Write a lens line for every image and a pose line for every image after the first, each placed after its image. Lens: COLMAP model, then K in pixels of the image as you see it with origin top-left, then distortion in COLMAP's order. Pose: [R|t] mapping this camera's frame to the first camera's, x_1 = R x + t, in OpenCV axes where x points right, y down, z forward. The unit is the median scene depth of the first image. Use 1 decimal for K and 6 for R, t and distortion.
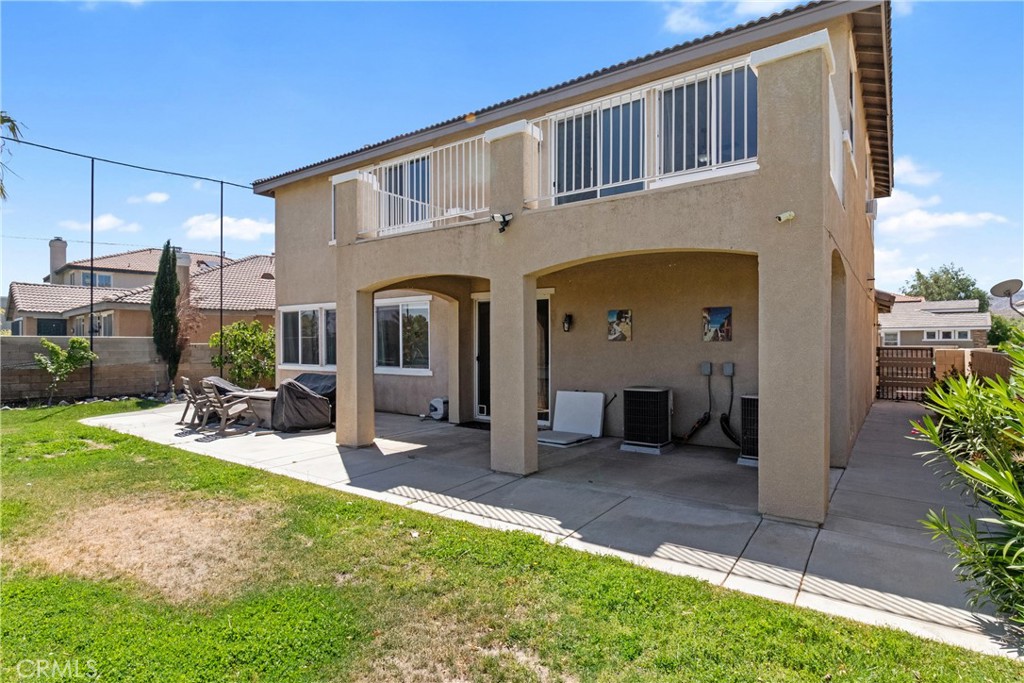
lens RADIAL K [[527.5, 0, 507.9], [0, 527.5, 342.1], [0, 0, 1]] dist [-0.000539, -0.000320]
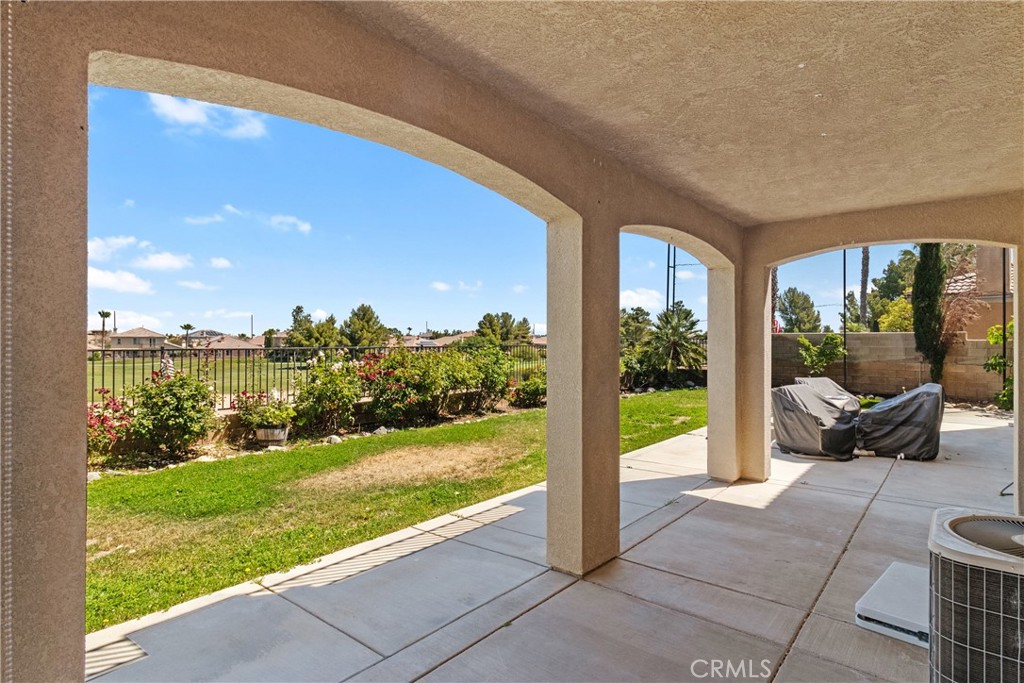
lens RADIAL K [[527.5, 0, 507.9], [0, 527.5, 342.1], [0, 0, 1]] dist [-0.000539, -0.000320]
pose [[-0.049281, 0.004992, -0.998772, 0.686481], [0.000440, 0.999988, 0.004976, 0.007639], [0.998785, -0.000194, -0.049282, 1.113896]]
